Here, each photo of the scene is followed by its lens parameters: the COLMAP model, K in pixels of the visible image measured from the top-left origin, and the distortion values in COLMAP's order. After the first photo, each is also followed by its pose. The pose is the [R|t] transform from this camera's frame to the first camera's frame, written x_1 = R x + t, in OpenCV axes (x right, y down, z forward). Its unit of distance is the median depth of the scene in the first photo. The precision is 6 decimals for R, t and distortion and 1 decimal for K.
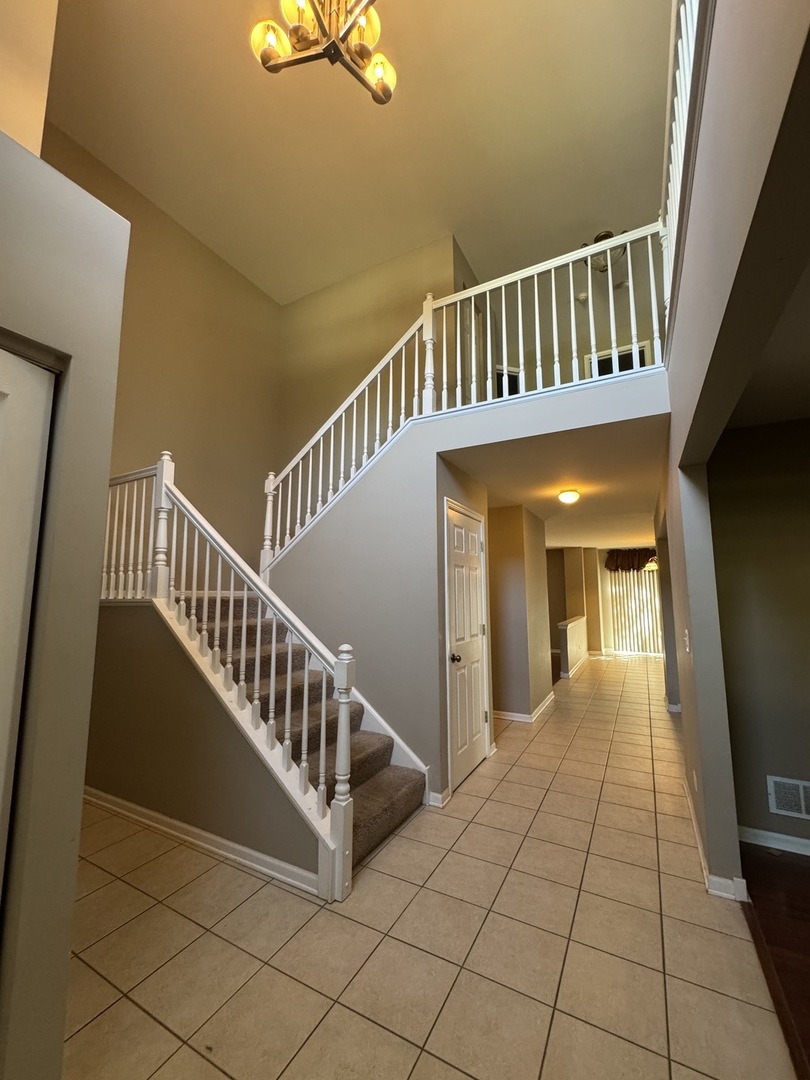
lens RADIAL K [[431.8, 0, 406.8], [0, 431.8, 543.1], [0, 0, 1]] dist [0.000007, -0.000037]
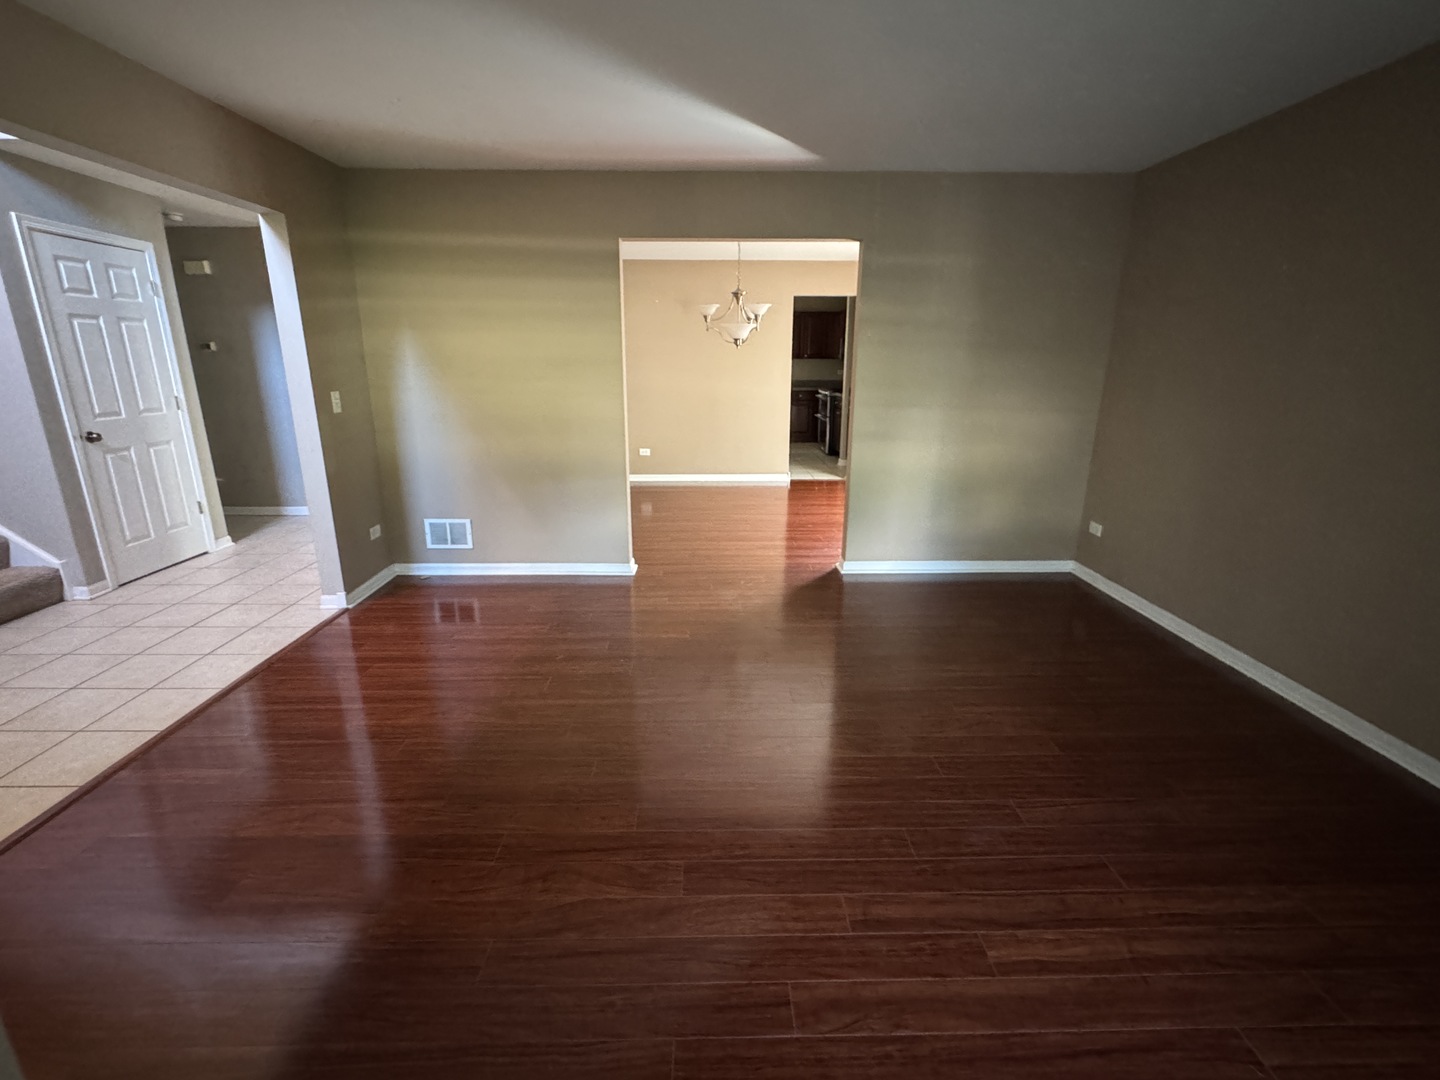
lens RADIAL K [[665.4, 0, 718.2], [0, 665.4, 544.7], [0, 0, 1]] dist [-0.003367, -0.000447]
pose [[0.876083, -0.130539, 0.464153, 0.694037], [-0.055413, 0.929015, 0.365869, -0.084414], [-0.478965, -0.346252, 0.806661, -0.814733]]
